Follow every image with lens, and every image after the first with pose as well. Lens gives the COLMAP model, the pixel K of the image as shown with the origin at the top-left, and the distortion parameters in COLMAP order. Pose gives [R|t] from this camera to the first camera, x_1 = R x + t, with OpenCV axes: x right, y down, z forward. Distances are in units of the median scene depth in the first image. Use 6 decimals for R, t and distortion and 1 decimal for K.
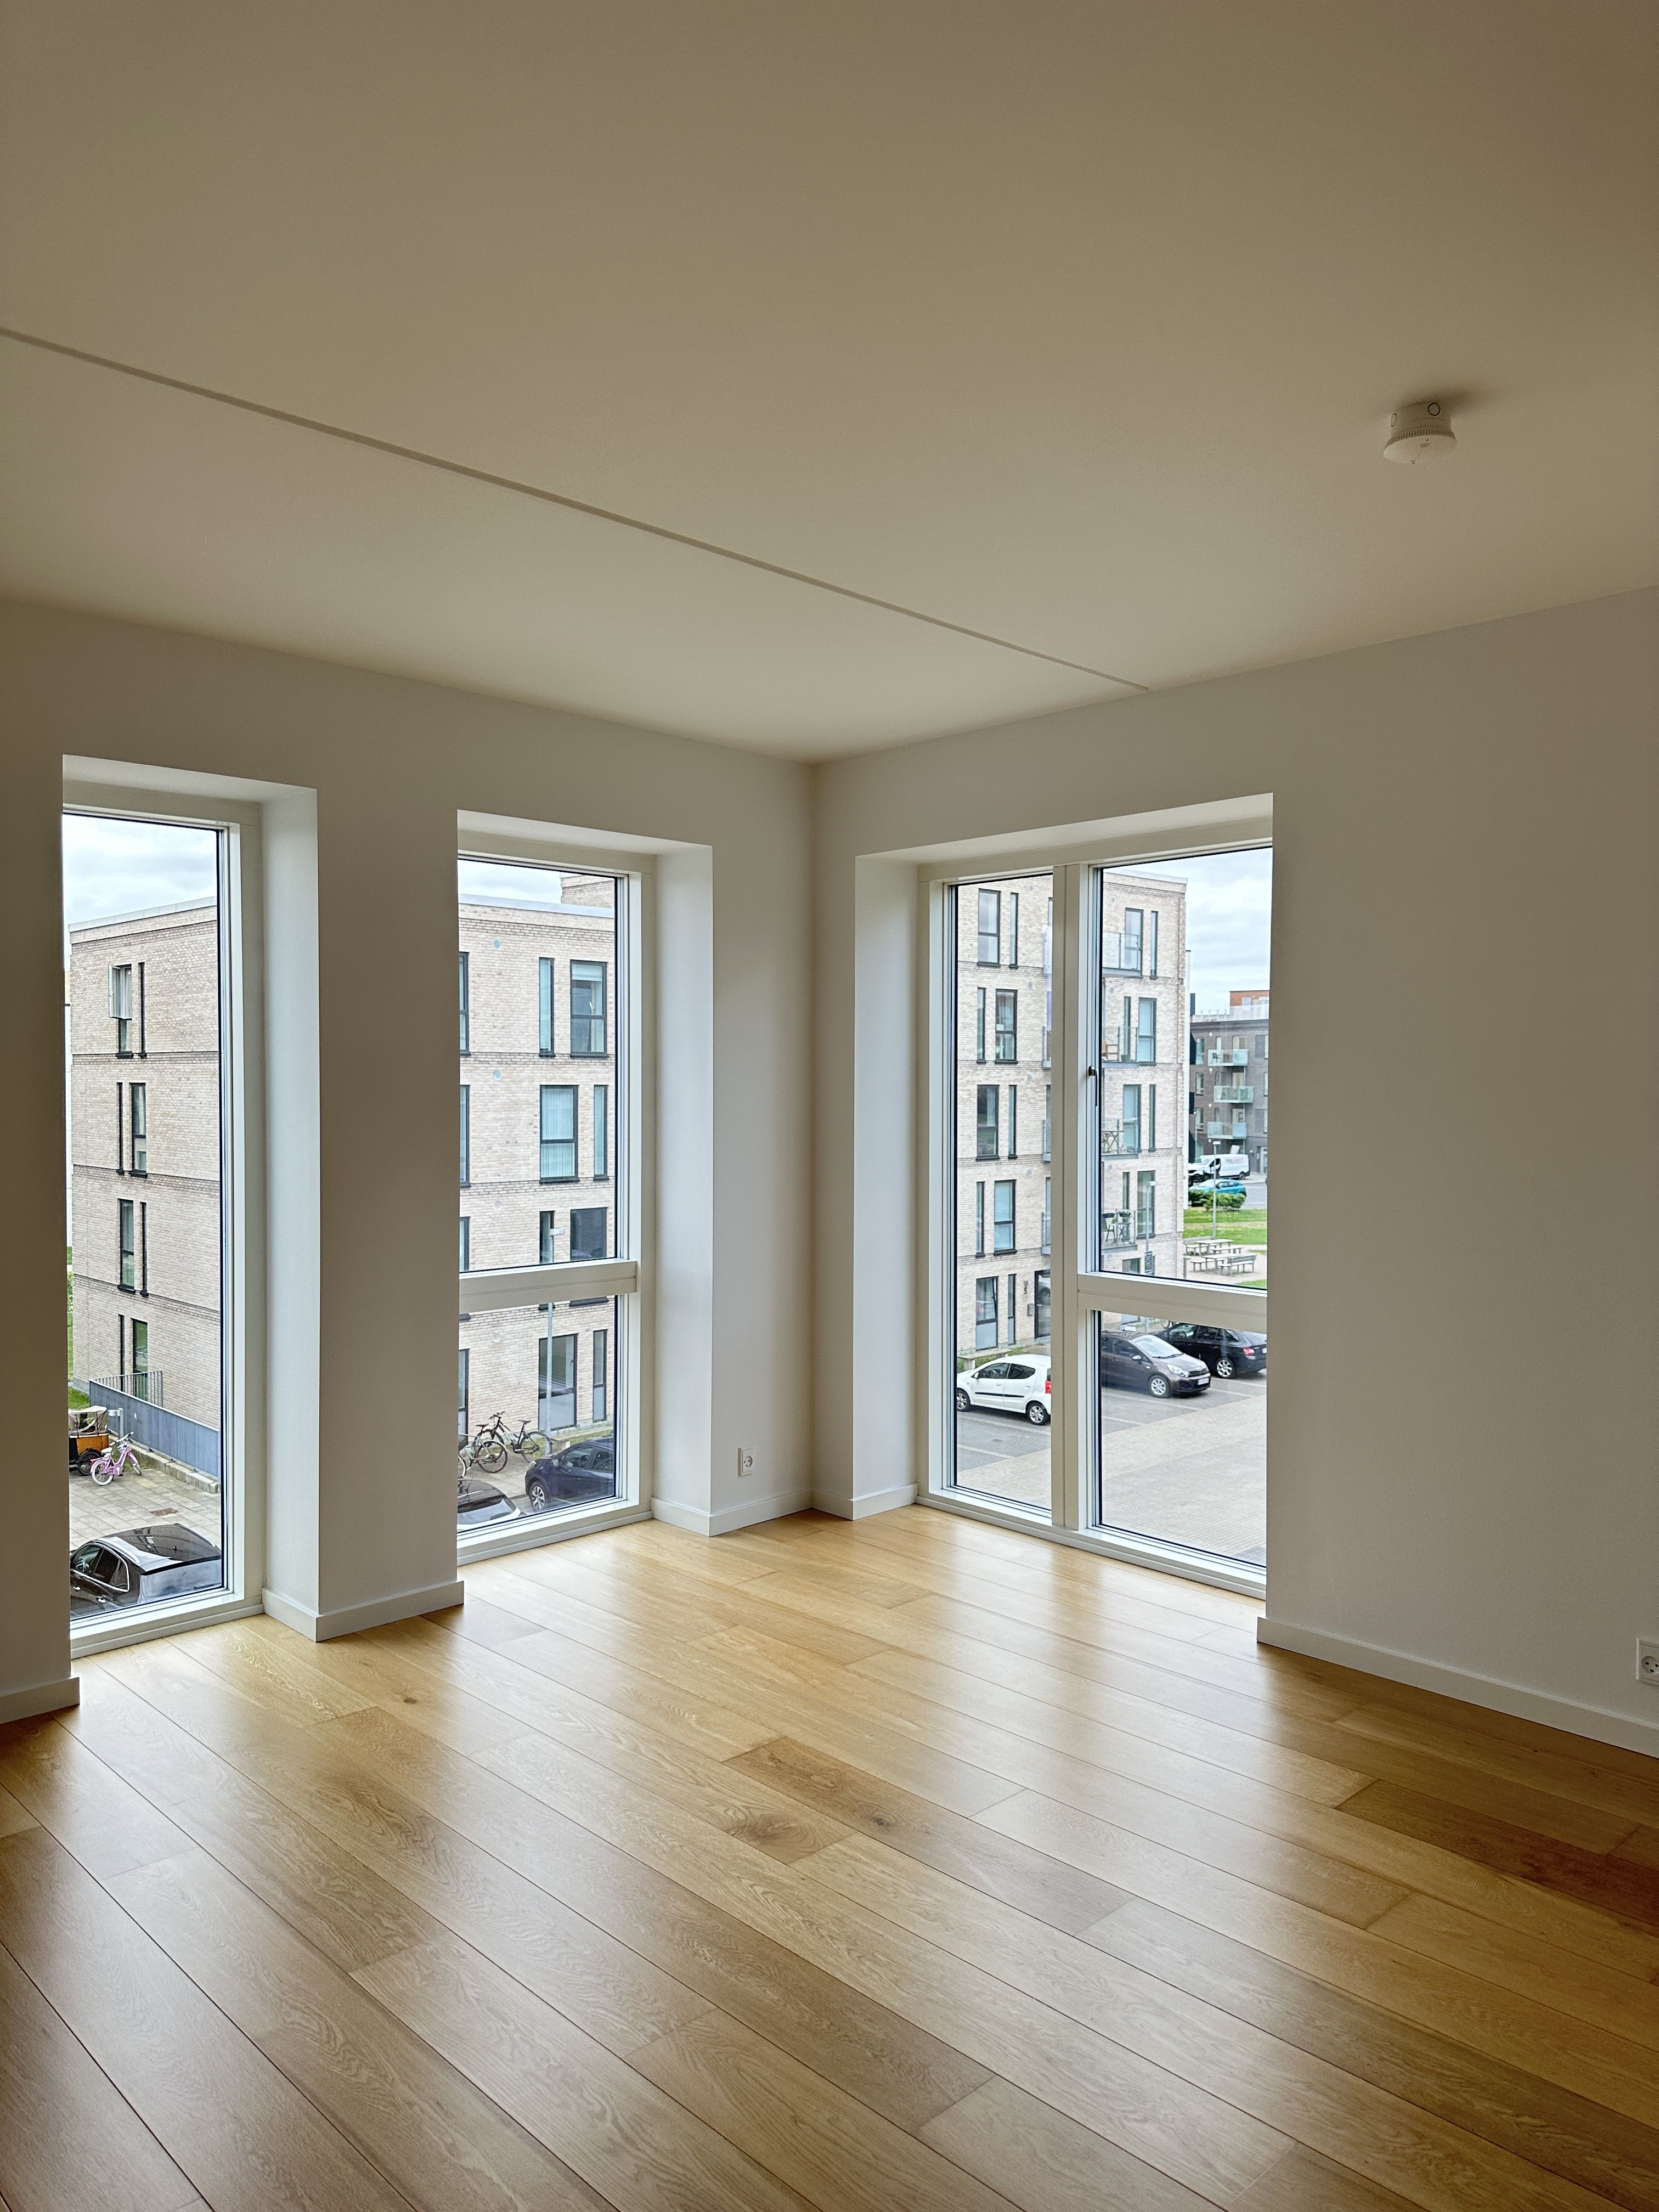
lens RADIAL K [[1548.4, 0, 829.5], [0, 1548.4, 1106.0], [0, 0, 1]] dist [0.086584, -0.000748]
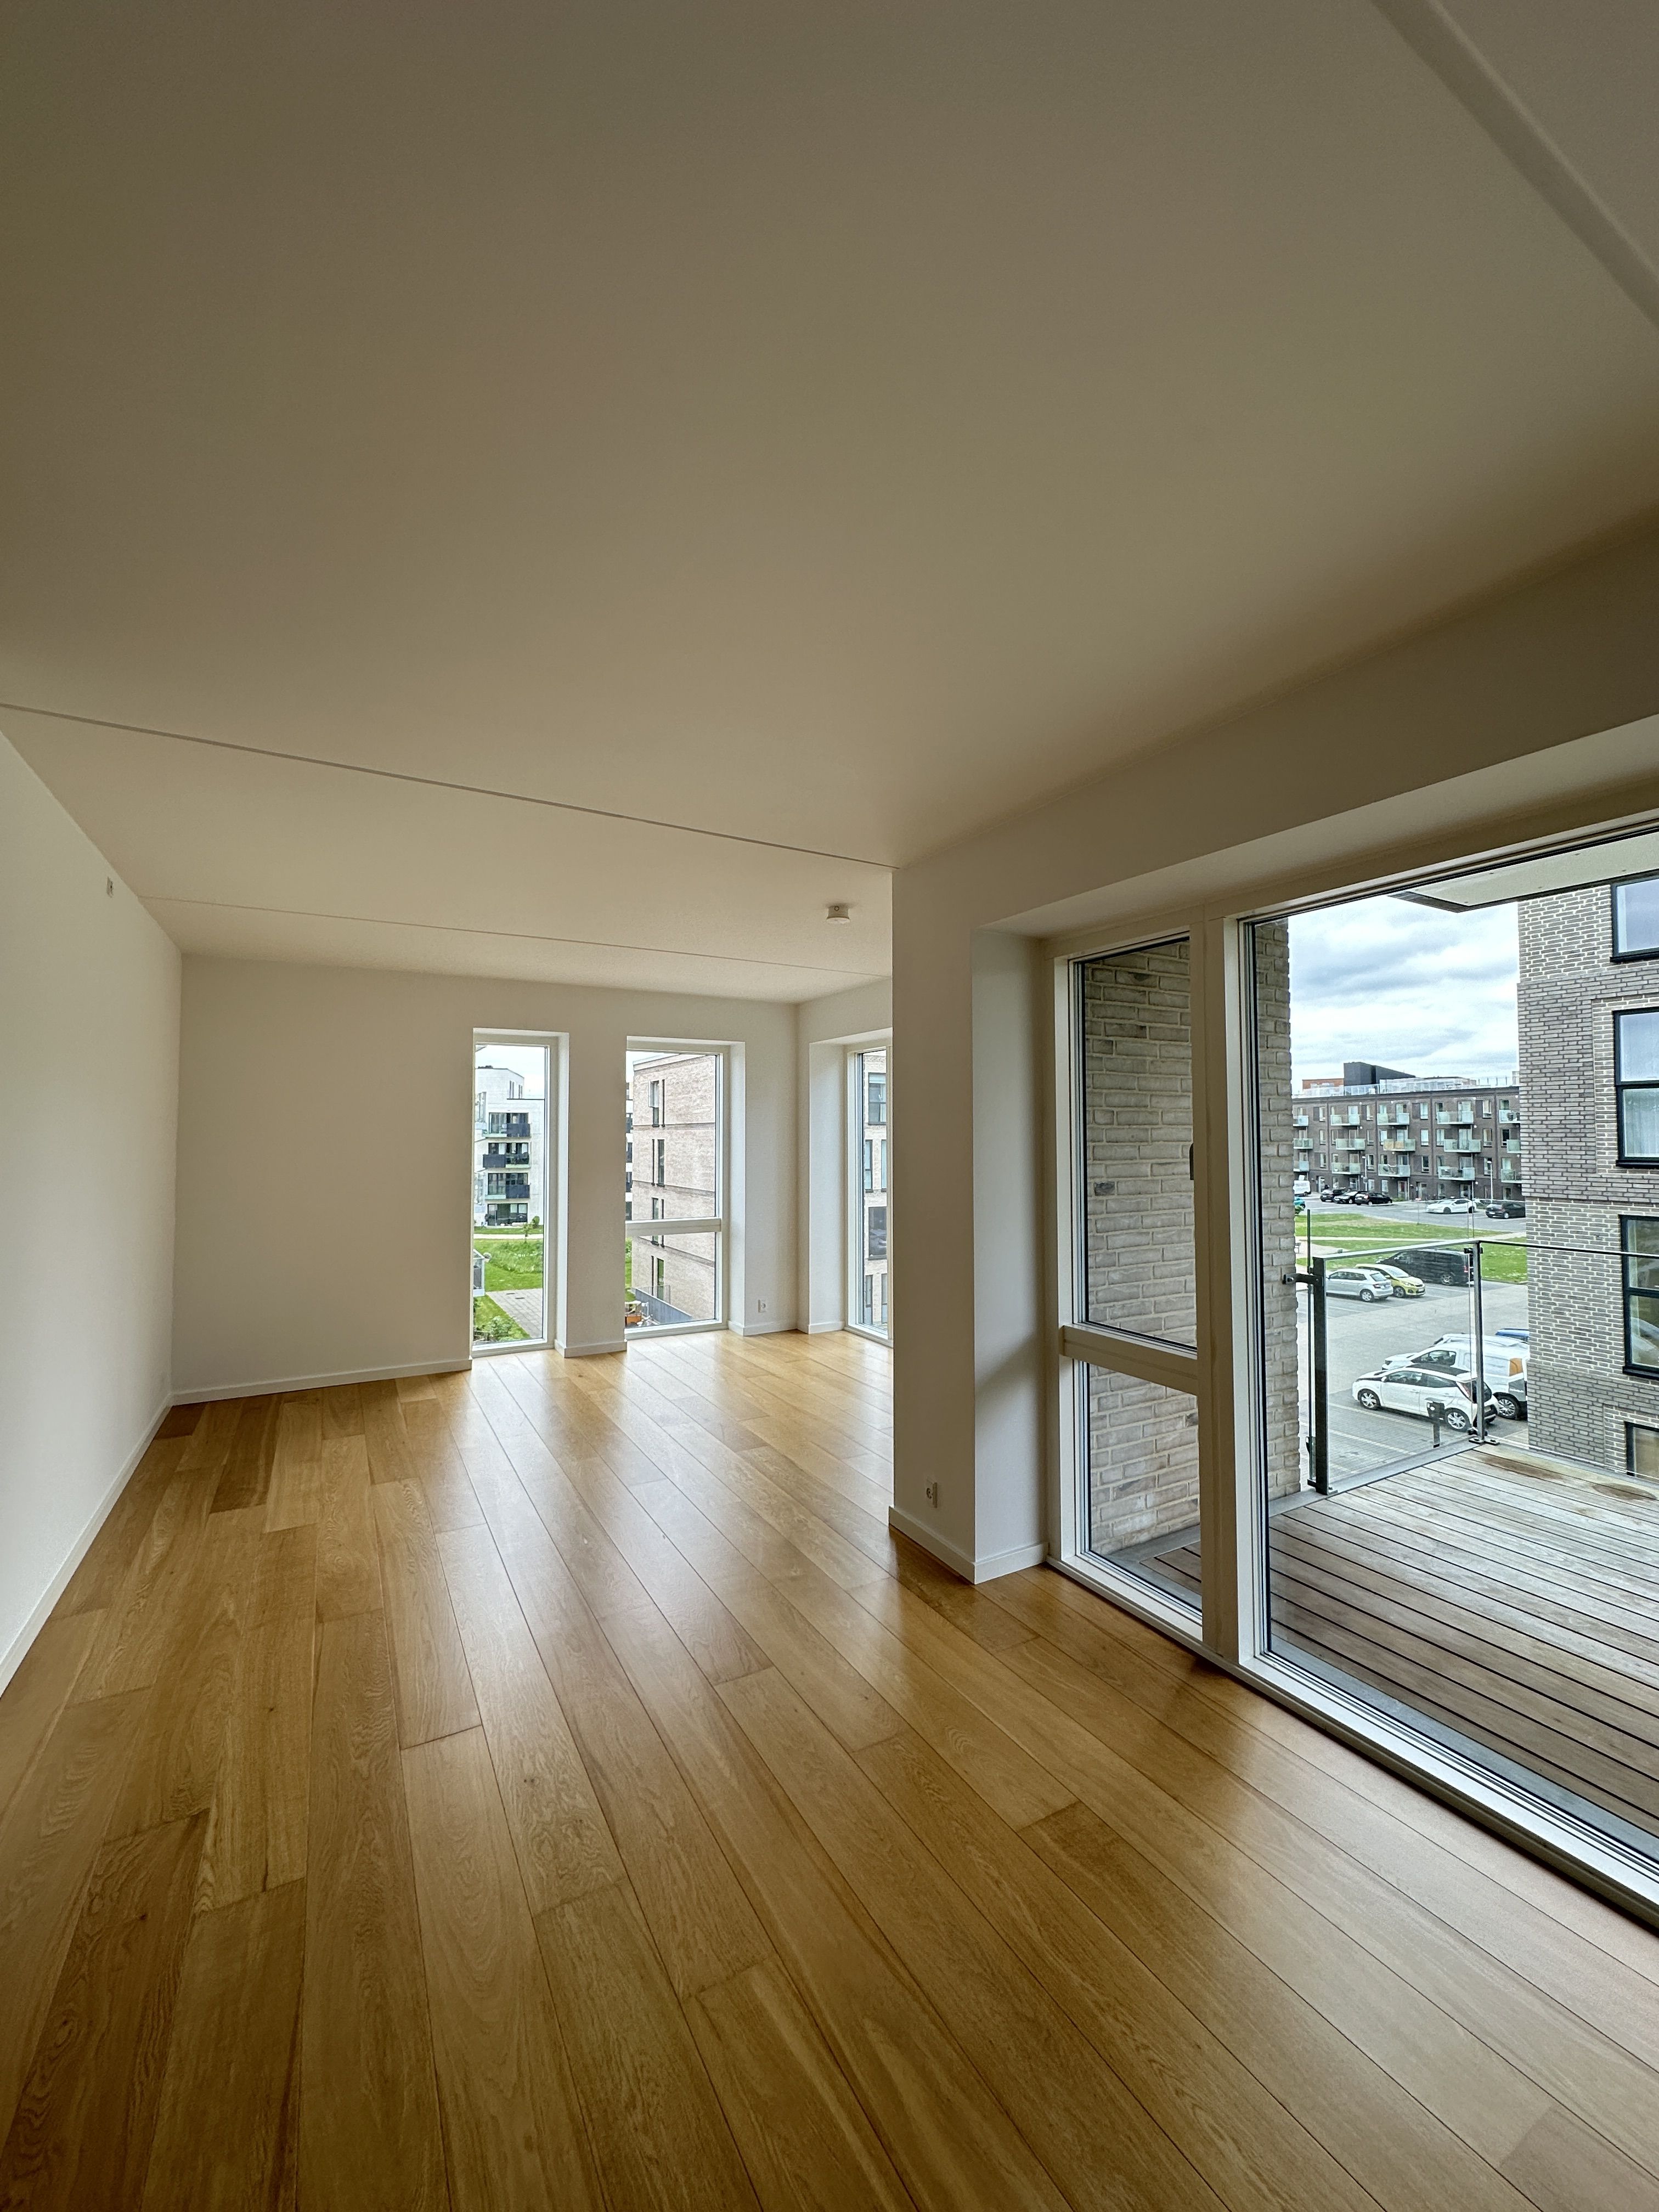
lens RADIAL K [[882.3, 0, 829.5], [0, 882.3, 1106.0], [0, 0, 1]] dist [0.016400, -0.000020]
pose [[0.968529, -0.013602, -0.248528, 0.352893], [0.000948, 0.998700, -0.050962, -0.001004], [0.248898, 0.049122, 0.967283, -0.245625]]
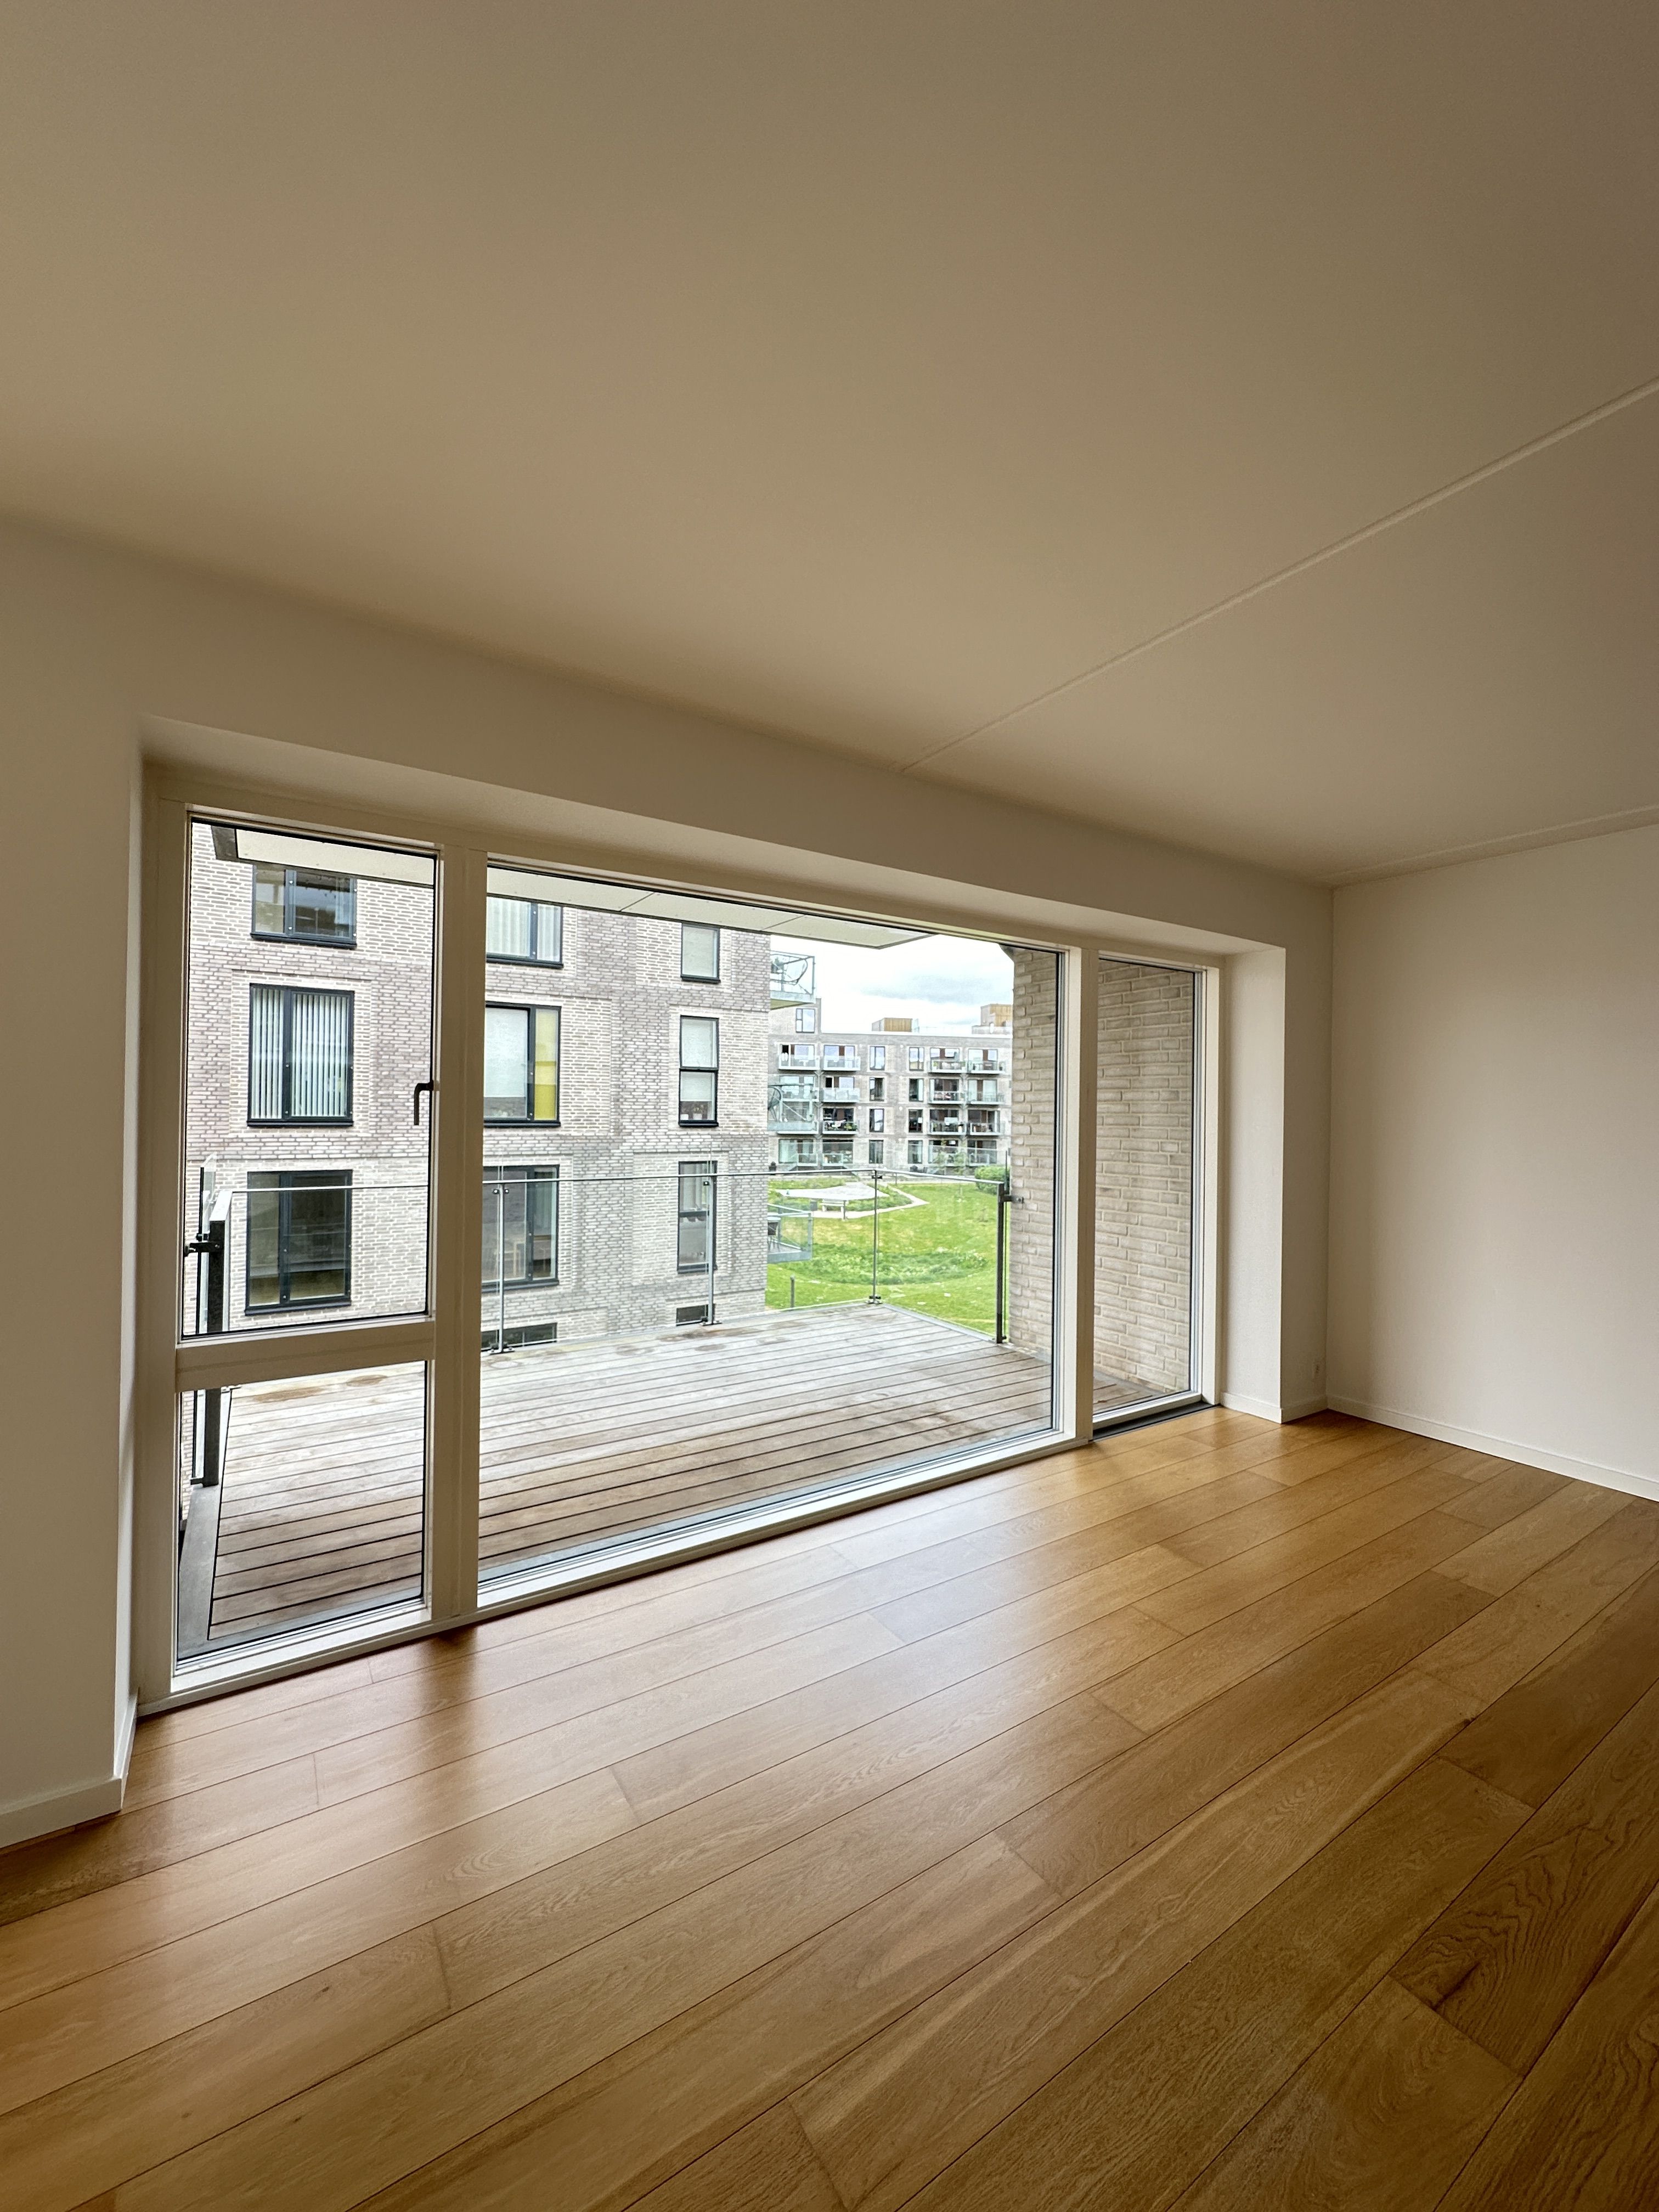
lens RADIAL K [[880.1, 0, 829.5], [0, 880.1, 1106.0], [0, 0, 1]] dist [-0.000566, 0.000260]
pose [[0.194386, 0.006215, 0.980905, -2.304027], [0.005219, 0.999959, -0.007370, 0.089537], [-0.980911, 0.006552, 0.194346, 1.764655]]
